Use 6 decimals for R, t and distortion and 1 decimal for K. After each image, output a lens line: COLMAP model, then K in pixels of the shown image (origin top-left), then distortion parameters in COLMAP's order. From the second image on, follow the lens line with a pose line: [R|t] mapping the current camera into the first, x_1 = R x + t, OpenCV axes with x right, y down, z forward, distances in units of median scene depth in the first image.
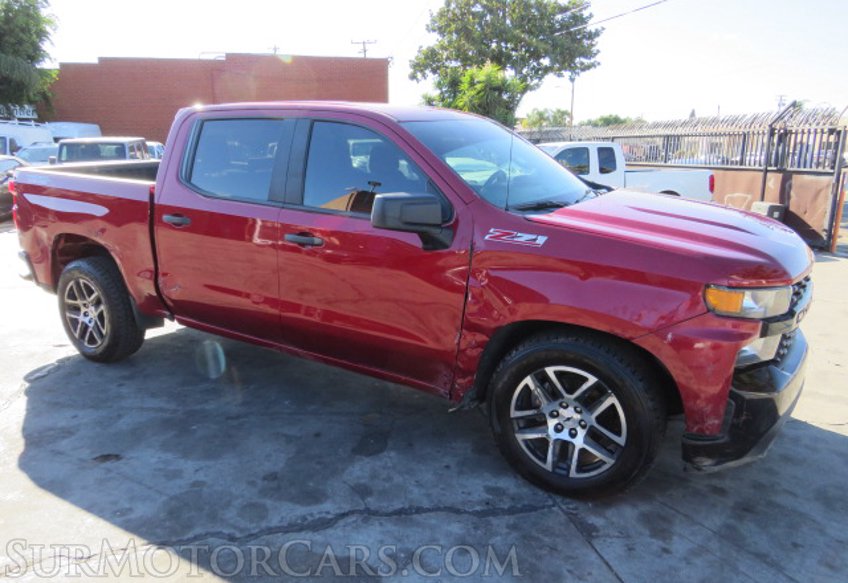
lens RADIAL K [[587.0, 0, 424.0], [0, 587.0, 291.5], [0, 0, 1]] dist [-0.027827, -0.001379]
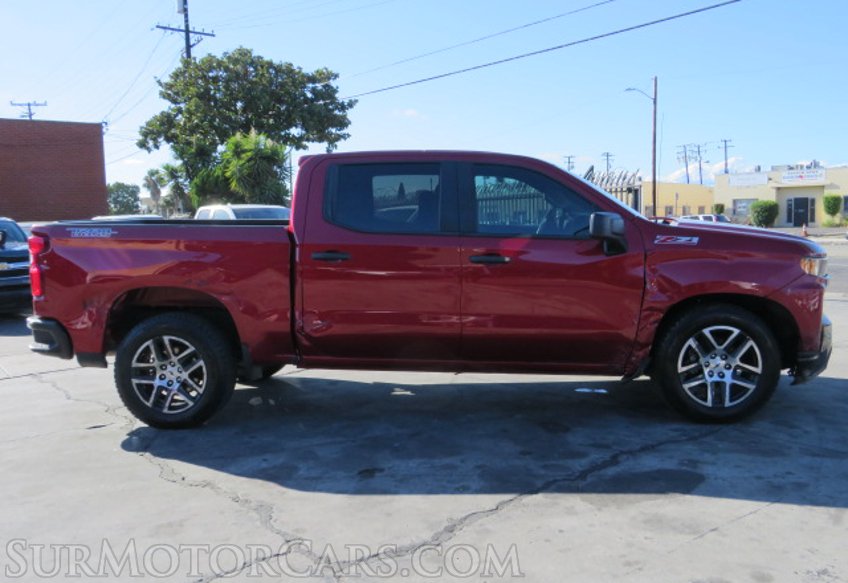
lens RADIAL K [[684.8, 0, 424.0], [0, 684.8, 291.5], [0, 0, 1]] dist [-0.045326, 0.007532]
pose [[0.901458, -0.069706, 0.427216, -0.810350], [0.131627, 0.984355, -0.117133, 0.104916], [-0.412368, 0.161824, 0.896530, -0.156931]]
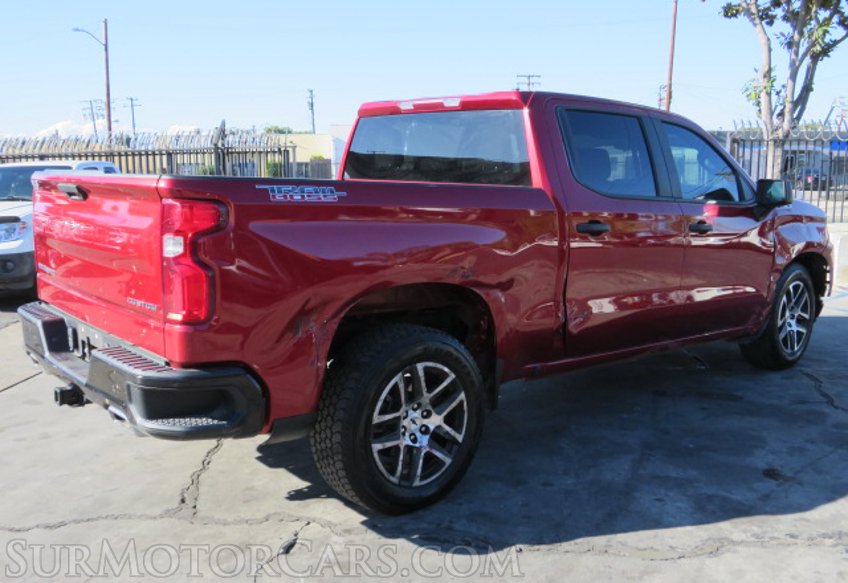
lens RADIAL K [[757.6, 0, 422.5], [0, 757.6, 276.3], [0, 0, 1]] dist [-0.021171, -0.012460]
pose [[0.340660, -0.123932, 0.931983, -1.513762], [0.230523, 0.972026, 0.044996, -0.162633], [-0.911488, 0.199516, 0.359699, 0.861102]]
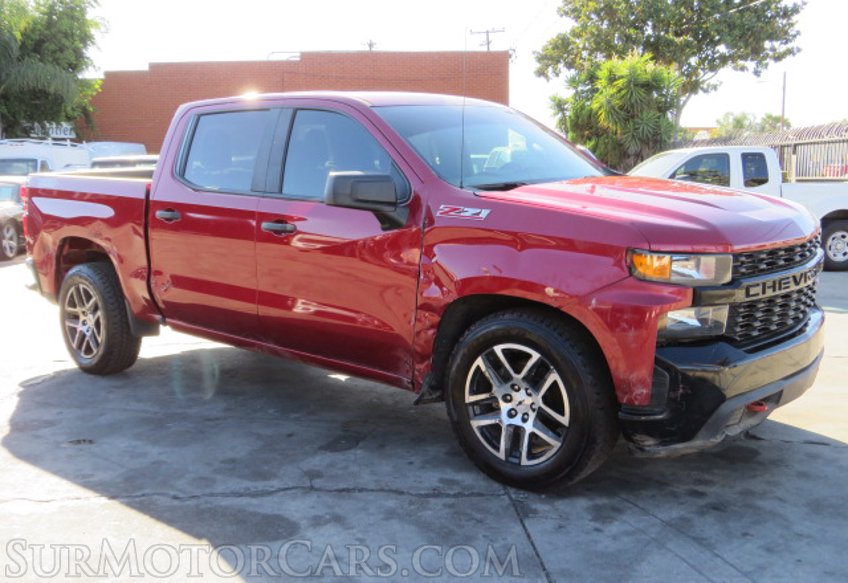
lens RADIAL K [[828.5, 0, 445.4], [0, 828.5, 293.5], [0, 0, 1]] dist [-0.080771, 0.022437]
pose [[0.987764, 0.006462, -0.155821, 0.250327], [-0.021108, 0.995487, -0.092518, 0.125950], [0.154520, 0.094675, 0.983443, -0.265791]]
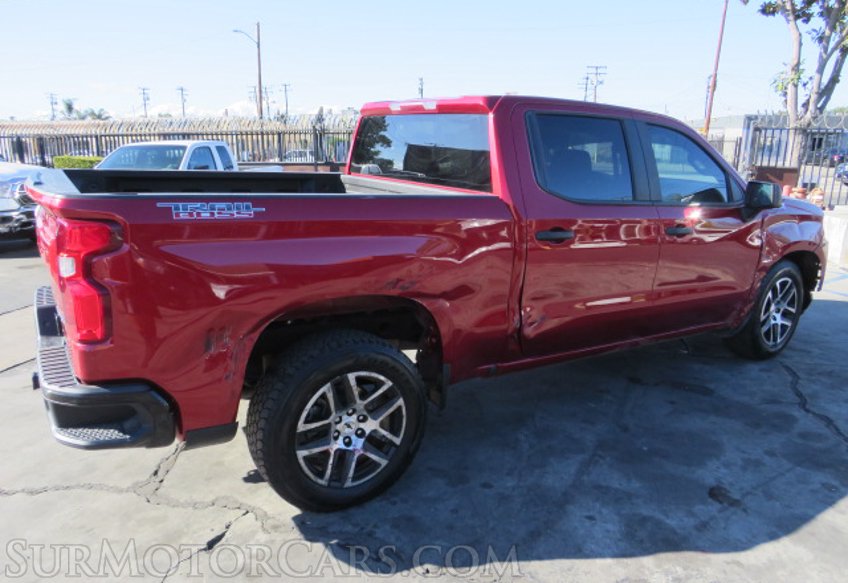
lens RADIAL K [[583.9, 0, 423.6], [0, 583.9, 280.7], [0, 0, 1]] dist [-0.020421, 0.005474]
pose [[0.468153, -0.192174, 0.862497, -1.243443], [0.202984, 0.973352, 0.106697, -0.188882], [-0.860018, 0.125122, 0.494686, 0.770671]]
